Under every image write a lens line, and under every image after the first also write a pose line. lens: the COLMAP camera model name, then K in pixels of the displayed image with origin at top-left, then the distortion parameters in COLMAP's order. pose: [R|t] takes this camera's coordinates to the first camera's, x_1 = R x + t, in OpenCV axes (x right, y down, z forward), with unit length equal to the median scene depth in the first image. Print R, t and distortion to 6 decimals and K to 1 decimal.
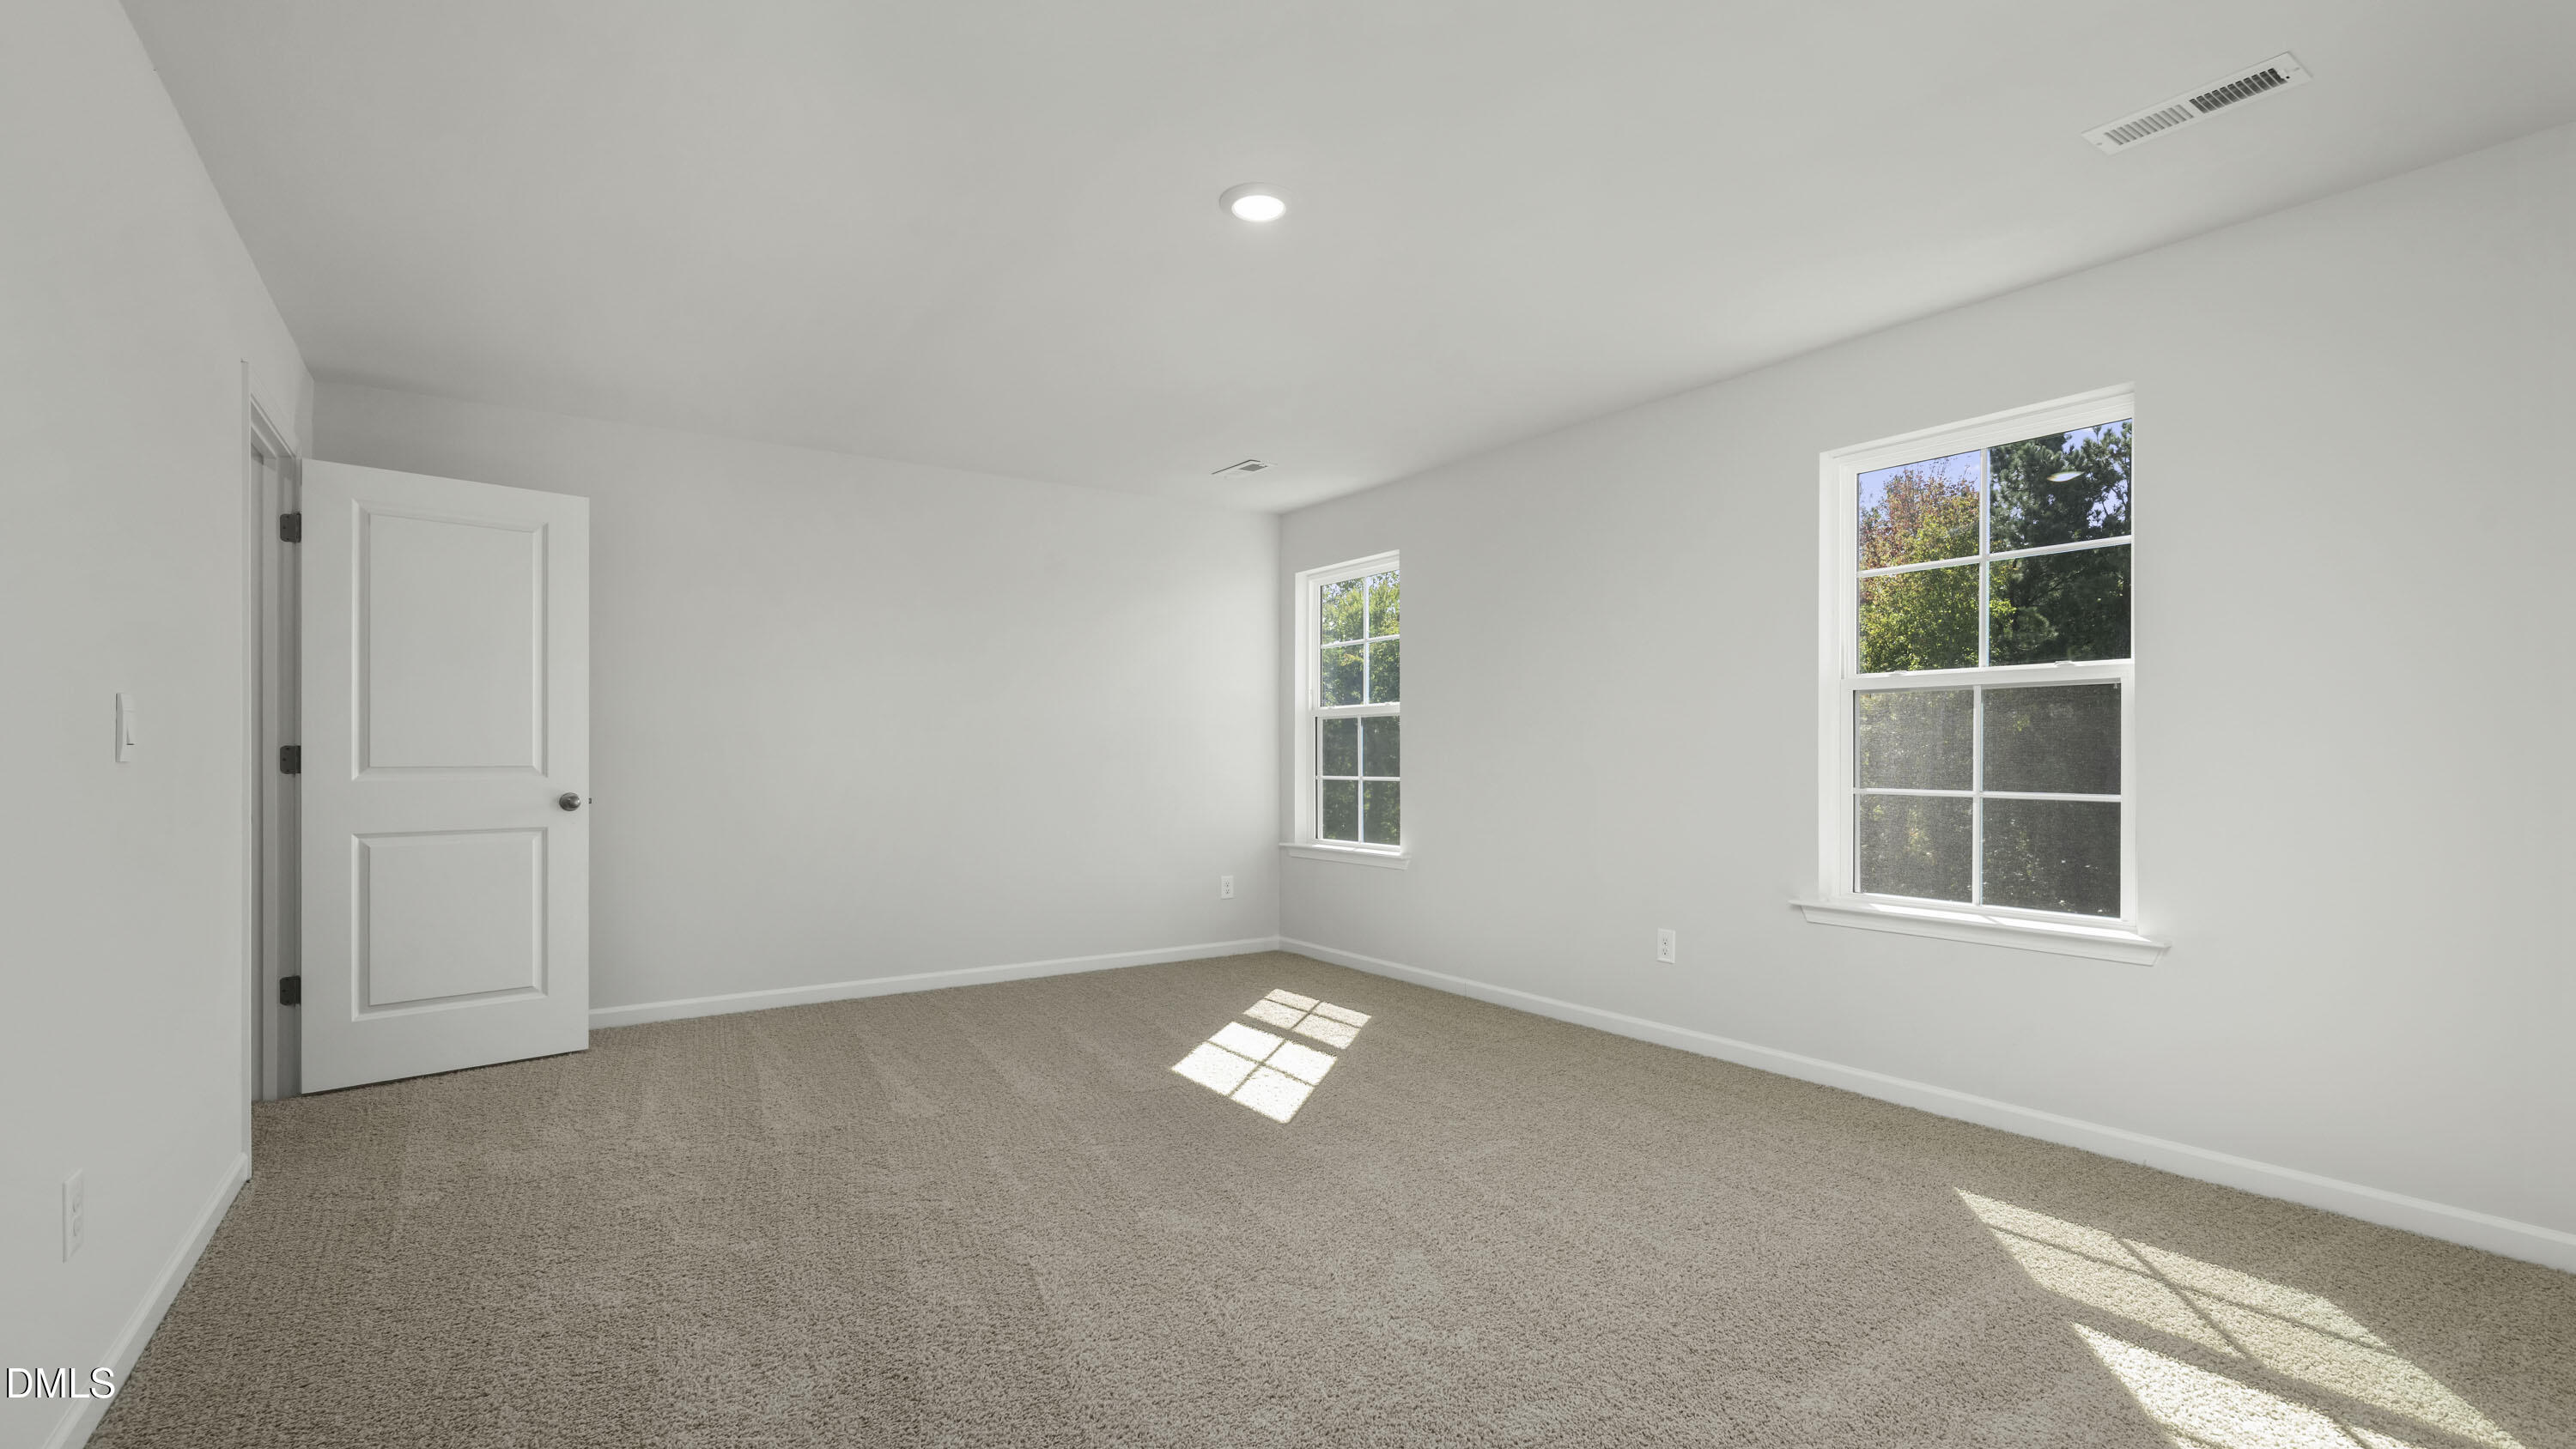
lens RADIAL K [[1137.9, 0, 1292.3], [0, 1137.9, 761.8], [0, 0, 1]] dist [0.001527, -0.000160]
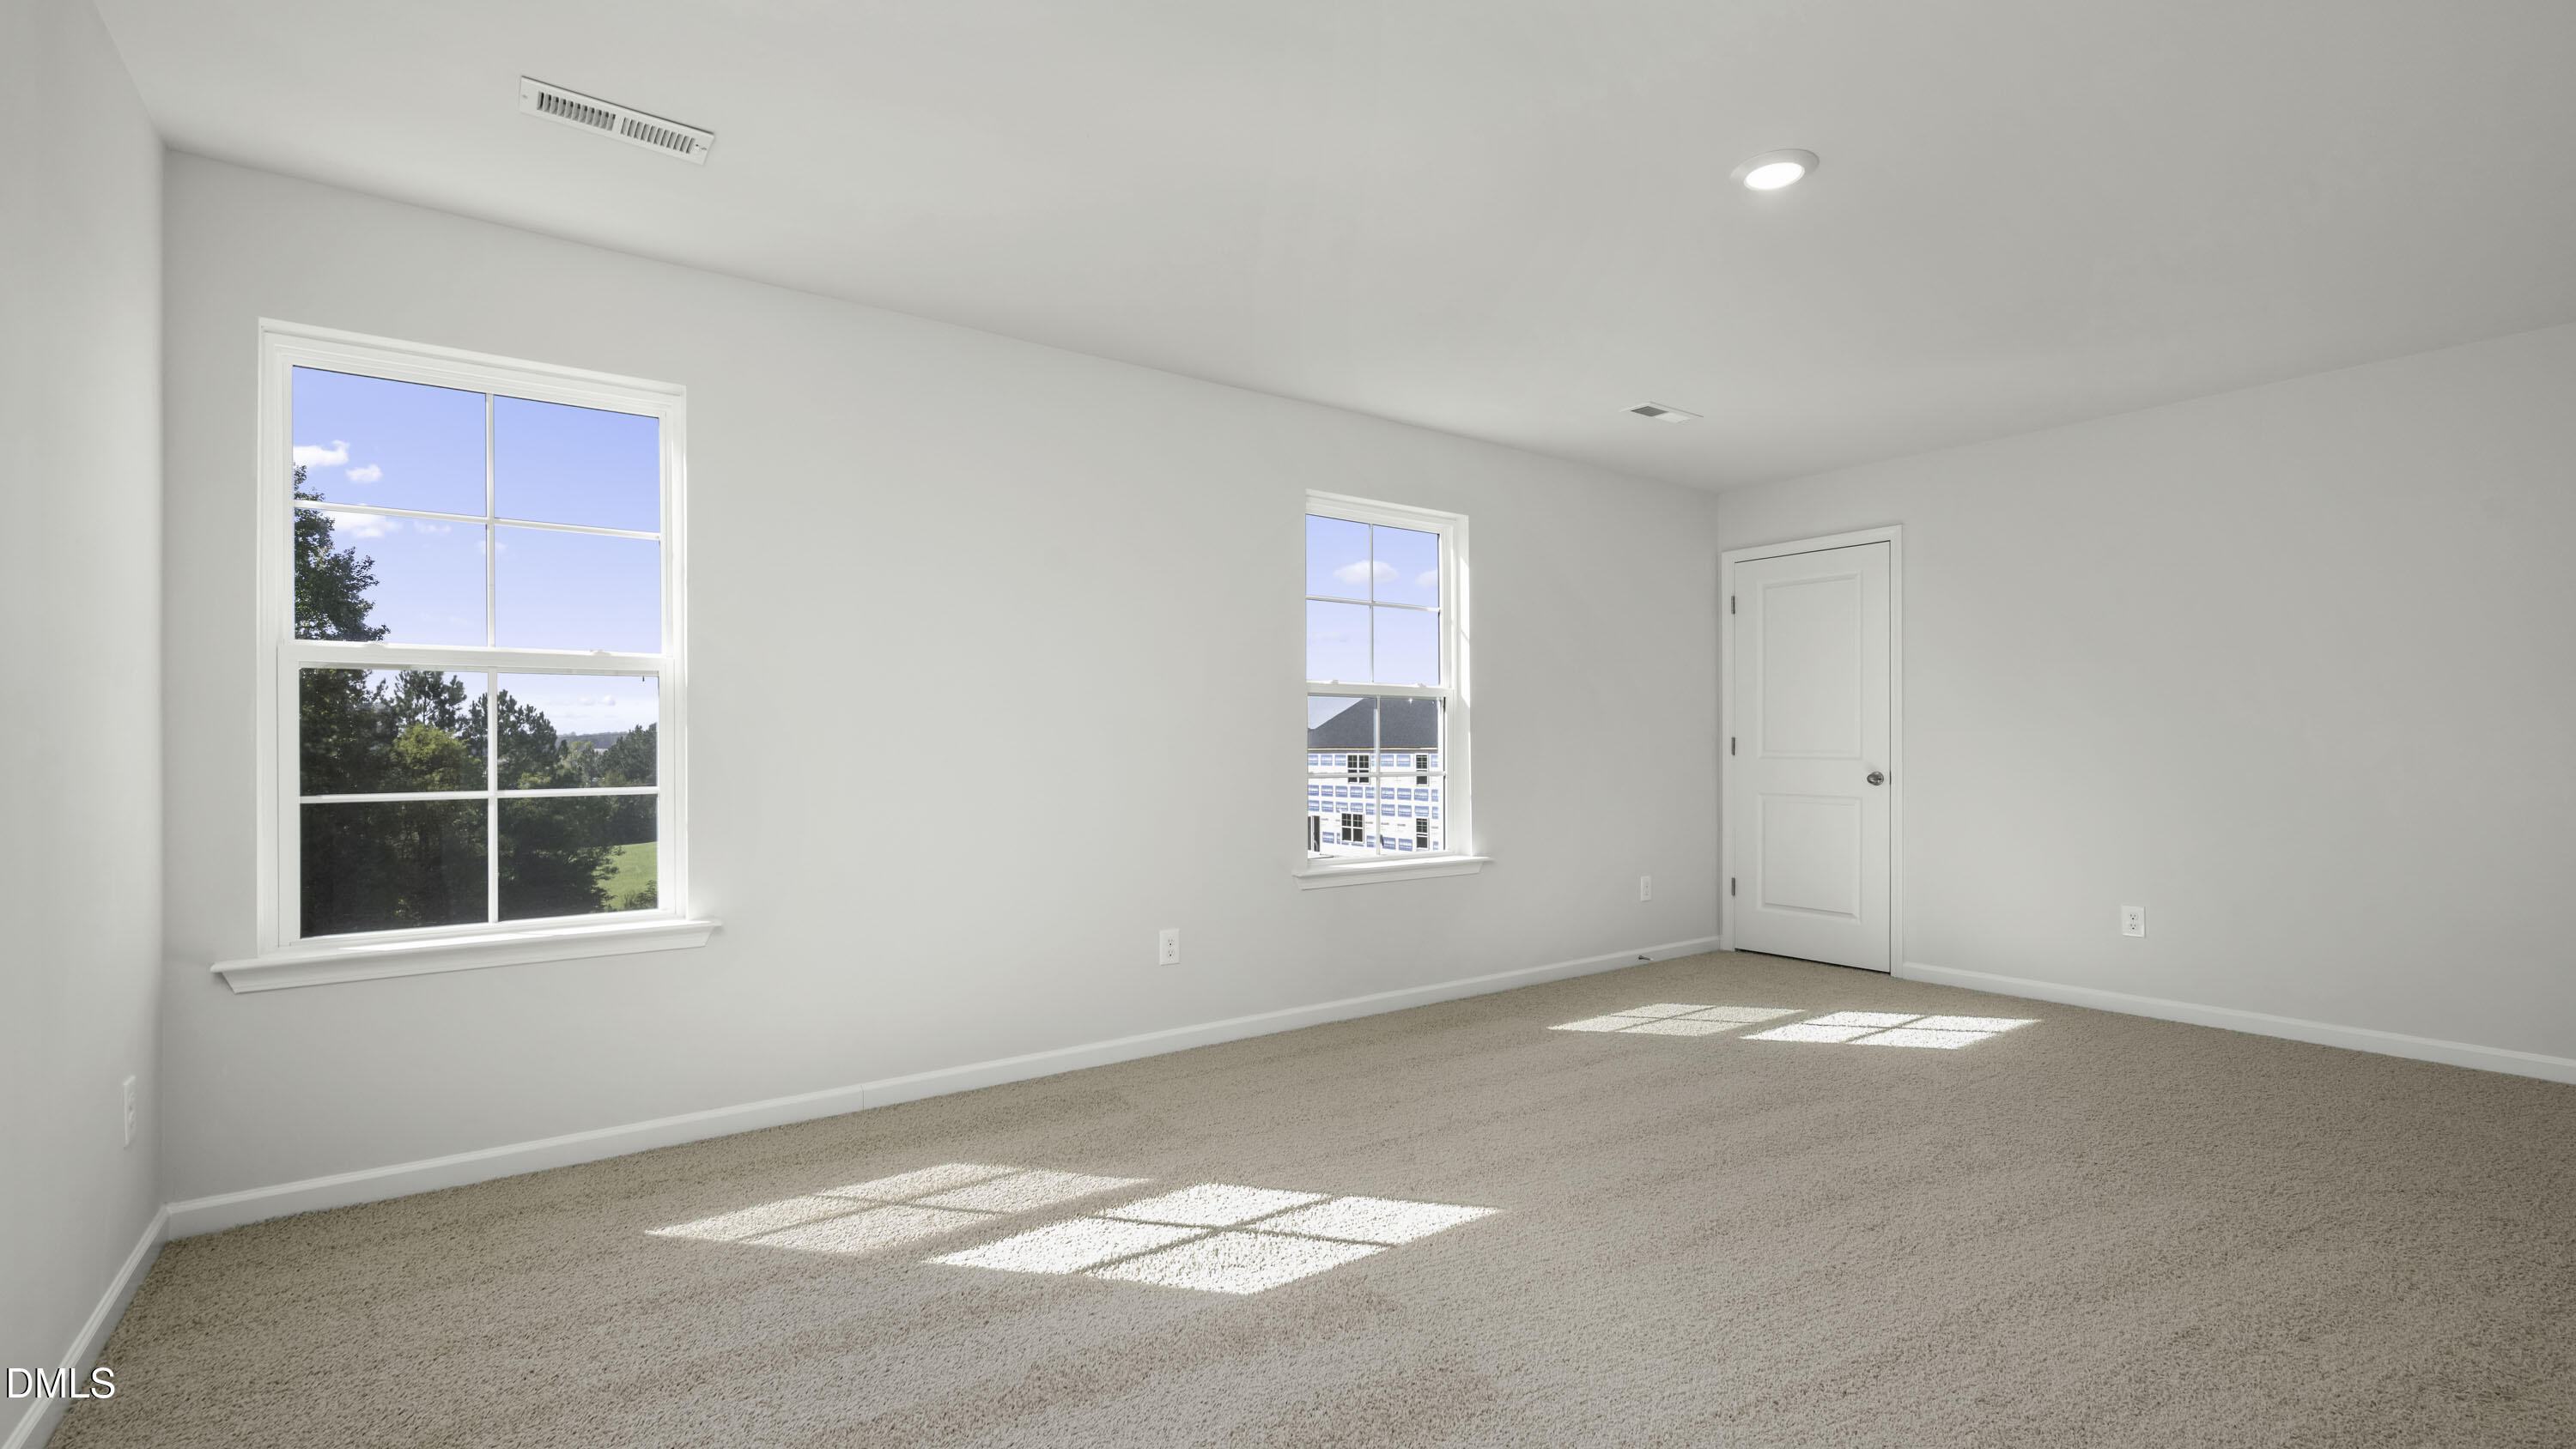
lens RADIAL K [[1160.9, 0, 1295.6], [0, 1160.9, 717.0], [0, 0, 1]] dist [0.033349, -0.000016]
pose [[-0.031516, 0.023138, 0.999235, -0.438608], [0.008221, 0.999704, -0.022889, -0.004433], [-0.999469, 0.007494, -0.031697, 0.620469]]
